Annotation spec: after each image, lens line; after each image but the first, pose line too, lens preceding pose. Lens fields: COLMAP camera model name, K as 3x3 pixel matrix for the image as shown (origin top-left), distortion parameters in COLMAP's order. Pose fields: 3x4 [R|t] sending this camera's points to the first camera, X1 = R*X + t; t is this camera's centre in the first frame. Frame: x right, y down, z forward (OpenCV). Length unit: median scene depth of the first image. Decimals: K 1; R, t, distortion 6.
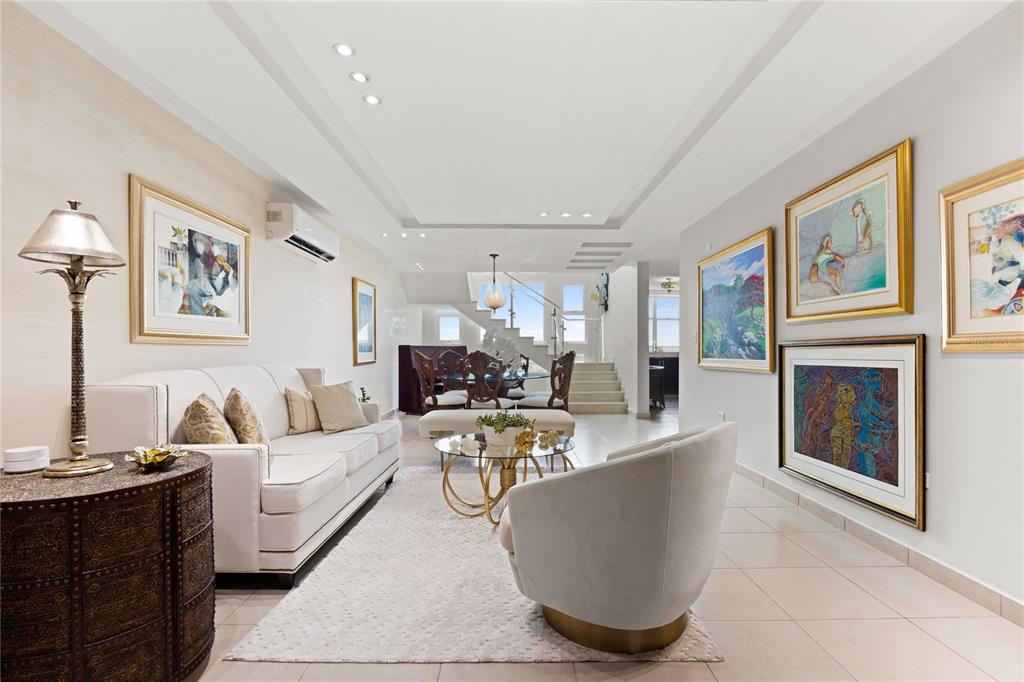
lens RADIAL K [[466.1, 0, 513.5], [0, 466.1, 334.9], [0, 0, 1]] dist [-0.000285, 0.000360]
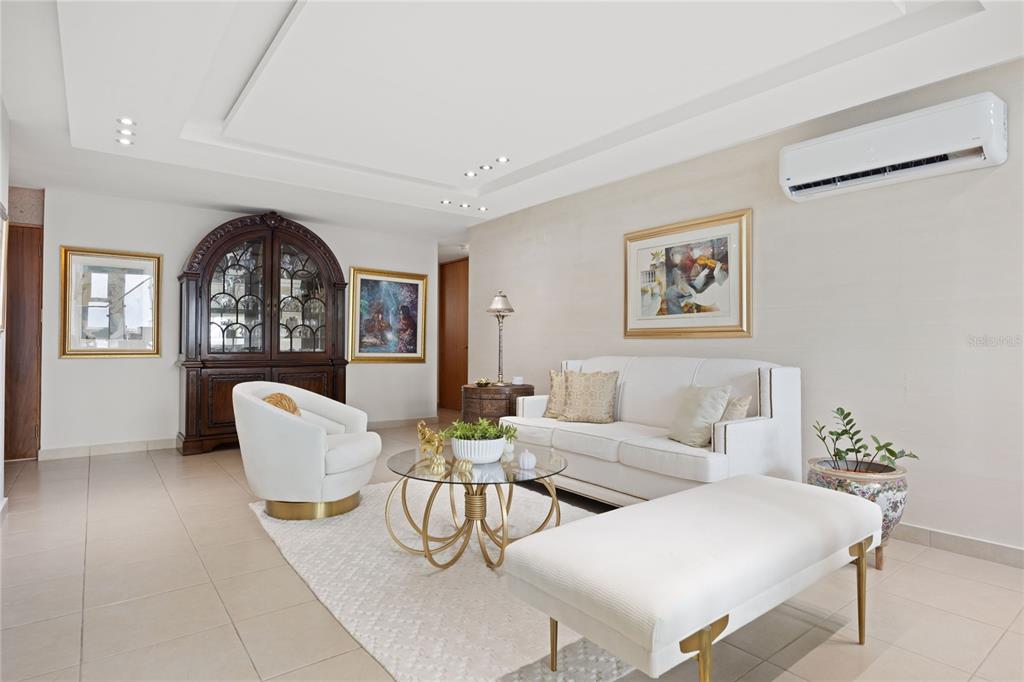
lens RADIAL K [[551.6, 0, 512.0], [0, 551.6, 341.0], [0, 0, 1]] dist [0.001021, 0.000561]
pose [[-0.784852, -0.013334, -0.619540, 0.546270], [0.013225, 0.999180, -0.038258, 0.076144], [0.619542, -0.038221, -0.784032, 1.832481]]
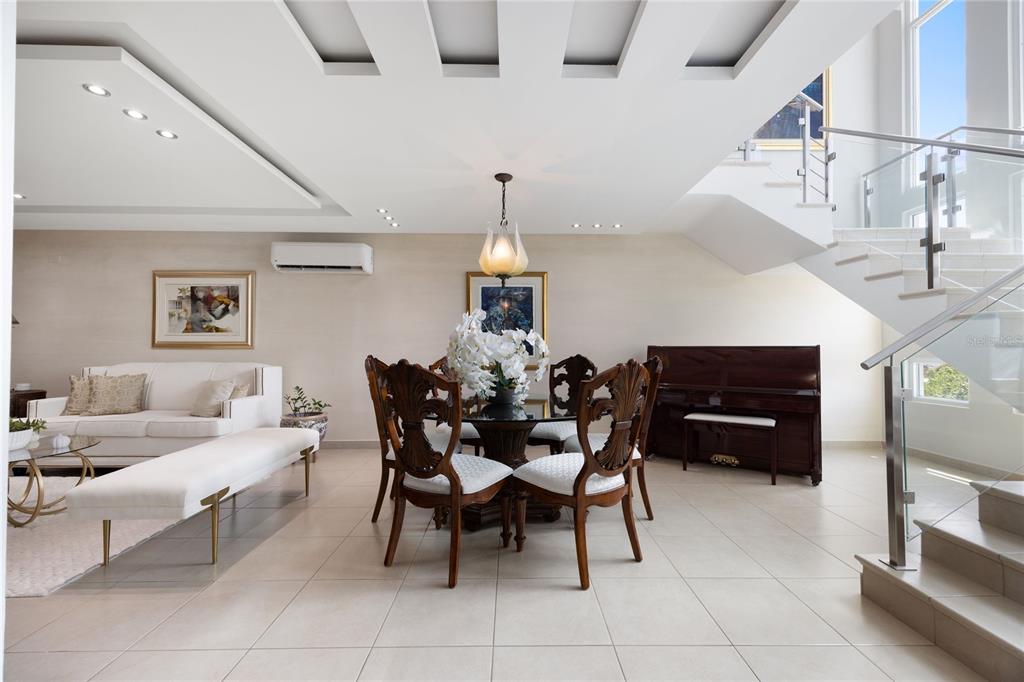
lens RADIAL K [[418.1, 0, 531.4], [0, 418.1, 341.6], [0, 0, 1]] dist [0.000285, -0.000168]
pose [[0.042031, -0.020918, -0.998897, 0.967201], [0.033377, 0.999252, -0.019521, 0.065038], [0.998559, -0.032520, 0.042698, 2.169115]]
